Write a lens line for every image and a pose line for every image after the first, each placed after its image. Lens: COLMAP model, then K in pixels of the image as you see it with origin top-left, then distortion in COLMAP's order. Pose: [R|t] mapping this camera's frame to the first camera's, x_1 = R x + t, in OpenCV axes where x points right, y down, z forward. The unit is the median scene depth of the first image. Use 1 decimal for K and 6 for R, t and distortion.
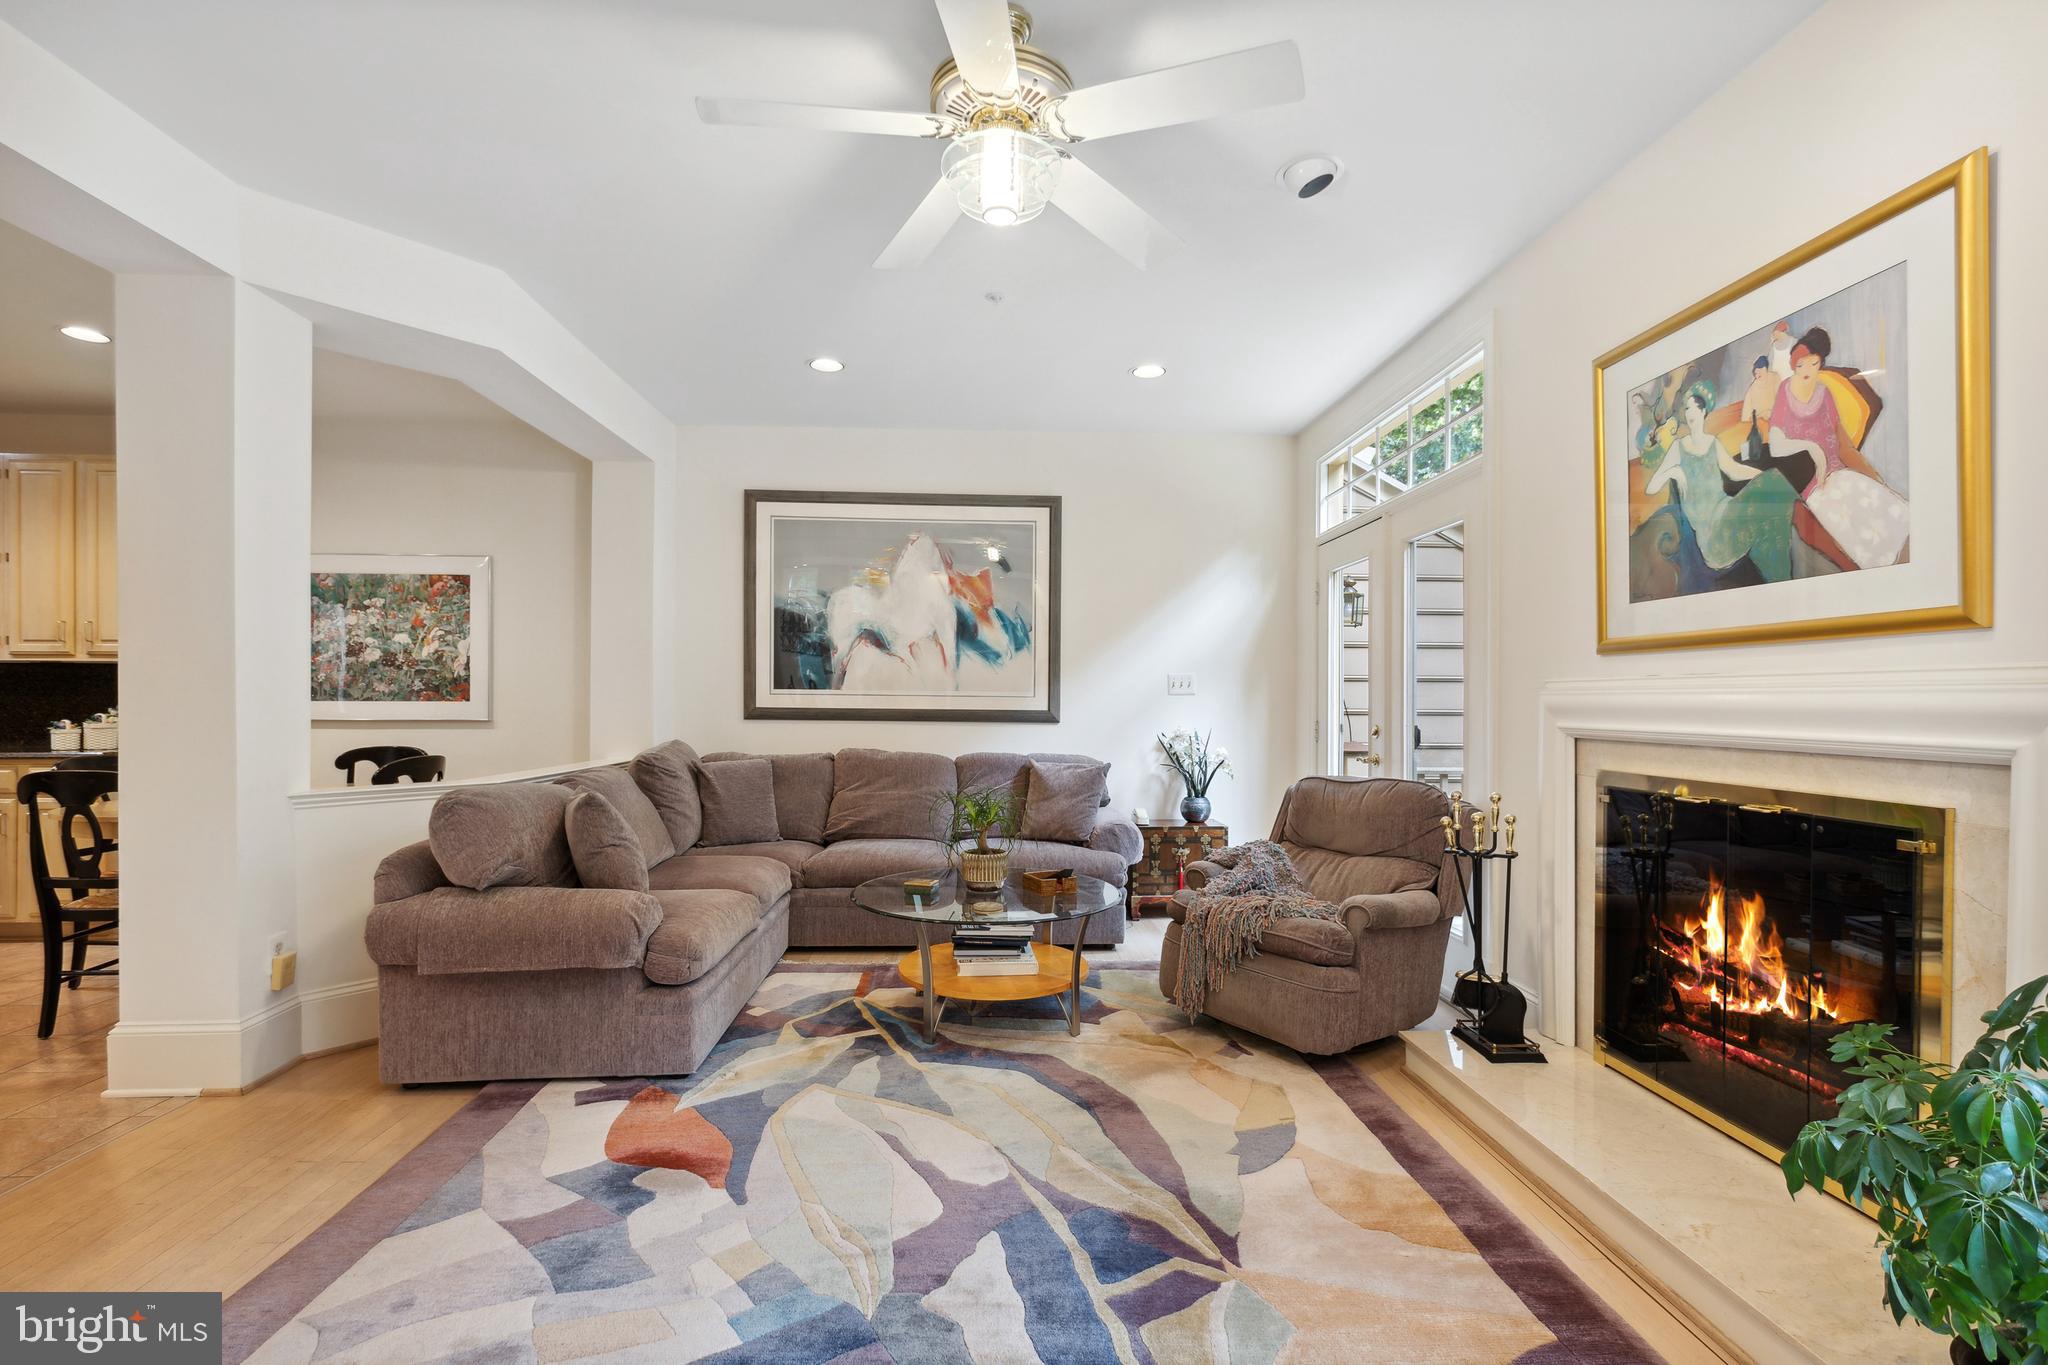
lens RADIAL K [[946.1, 0, 1031.4], [0, 946.1, 699.6], [0, 0, 1]] dist [0.004100, -0.003934]
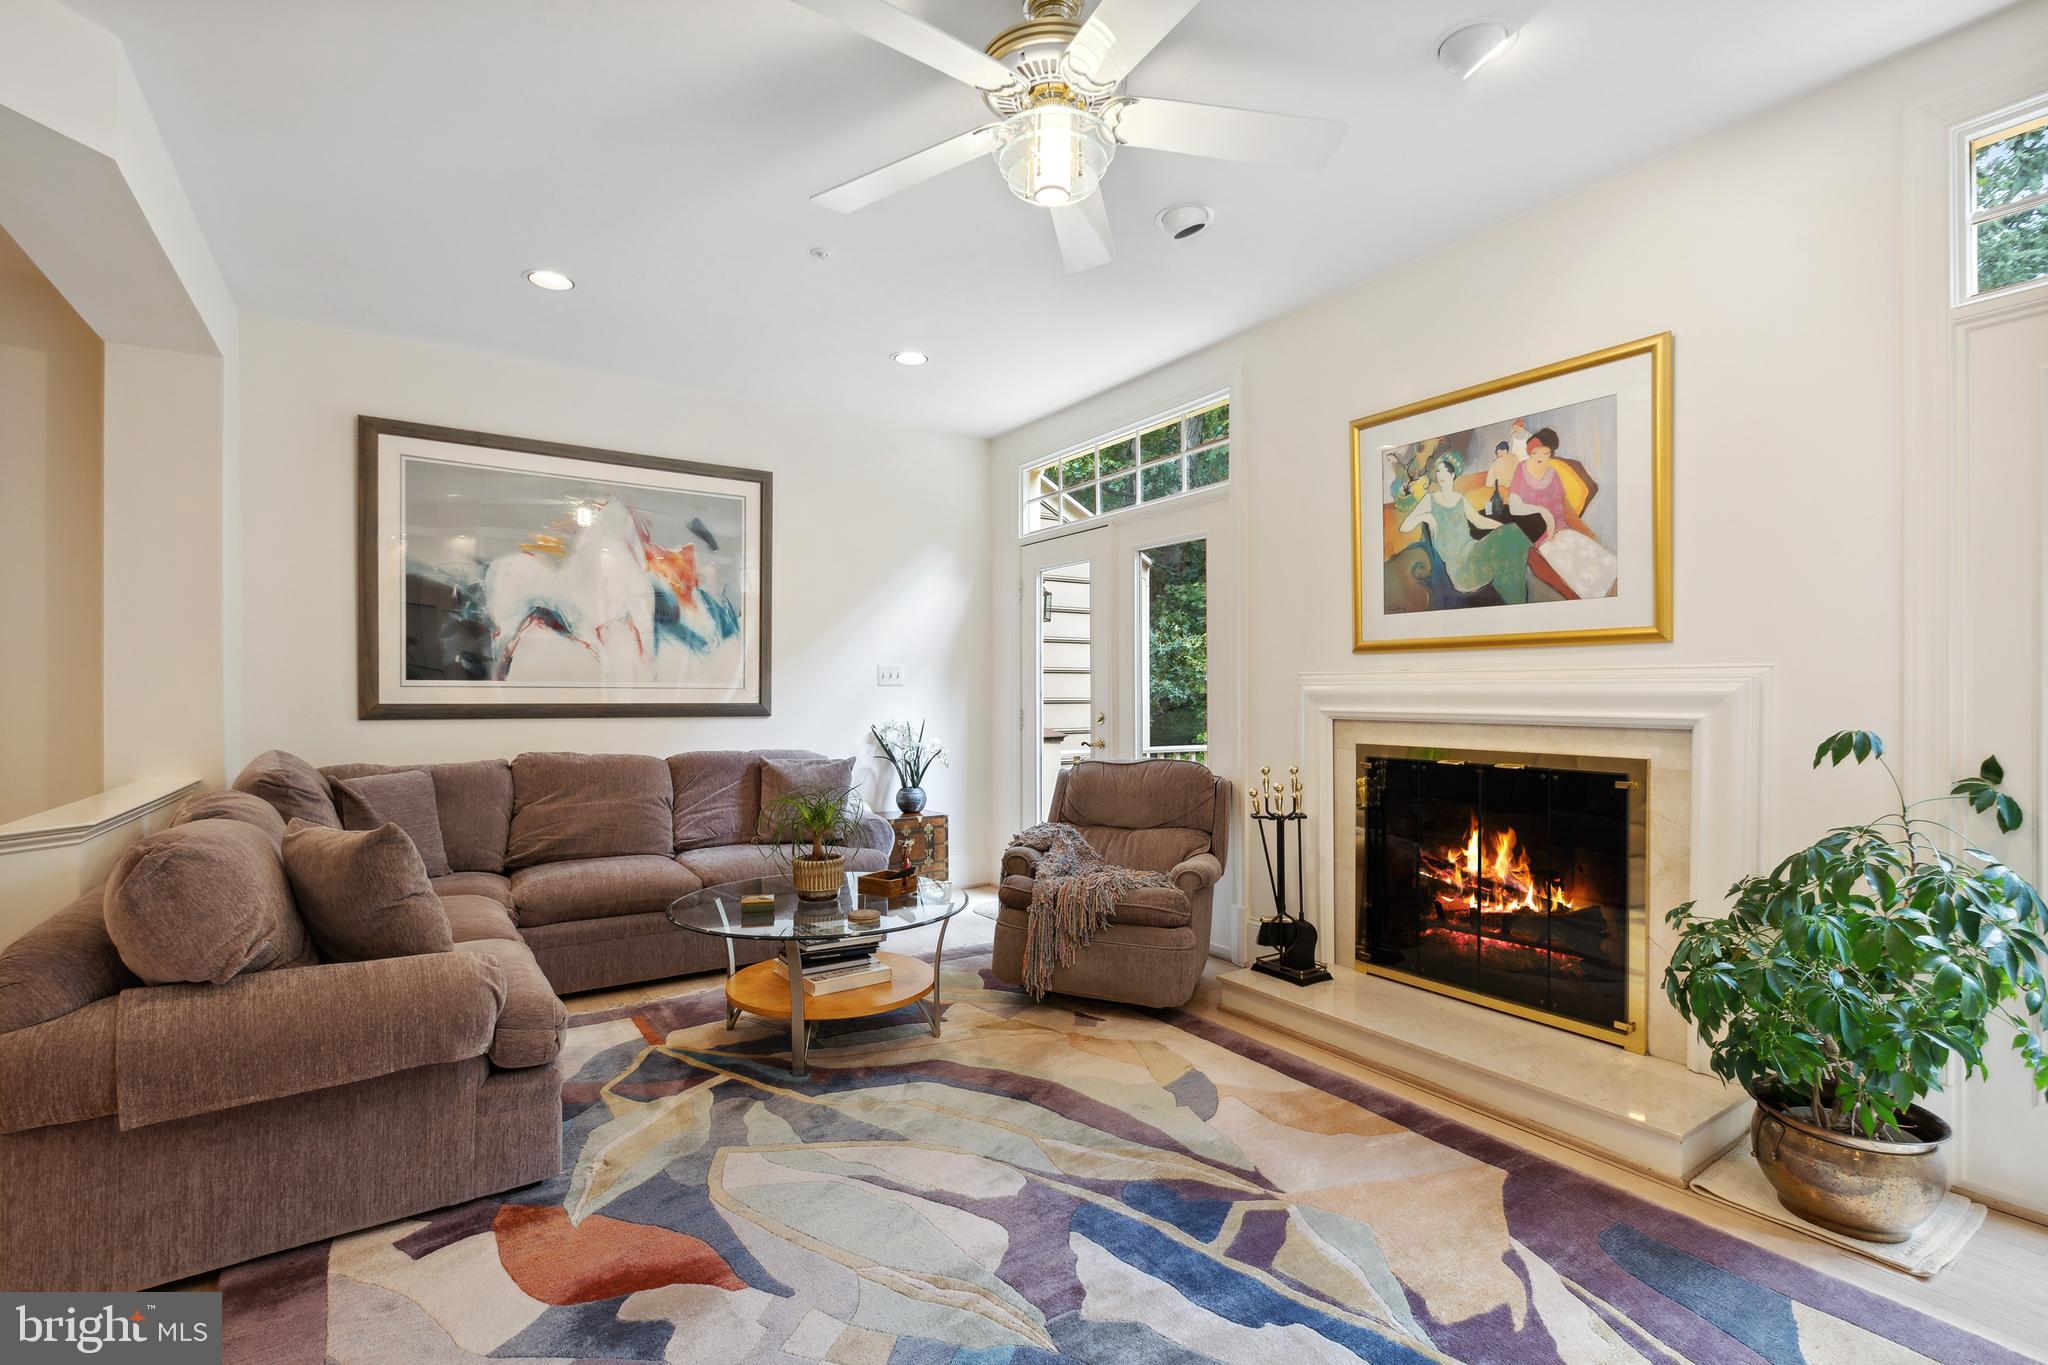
lens RADIAL K [[946.1, 0, 1041.3], [0, 946.1, 691.8], [0, 0, 1]] dist [0.004100, -0.003934]
pose [[0.853106, -0.005874, 0.521704, -0.433882], [0.005069, 0.999983, 0.002971, -0.001837], [-0.521713, 0.000110, 0.853121, 0.134240]]
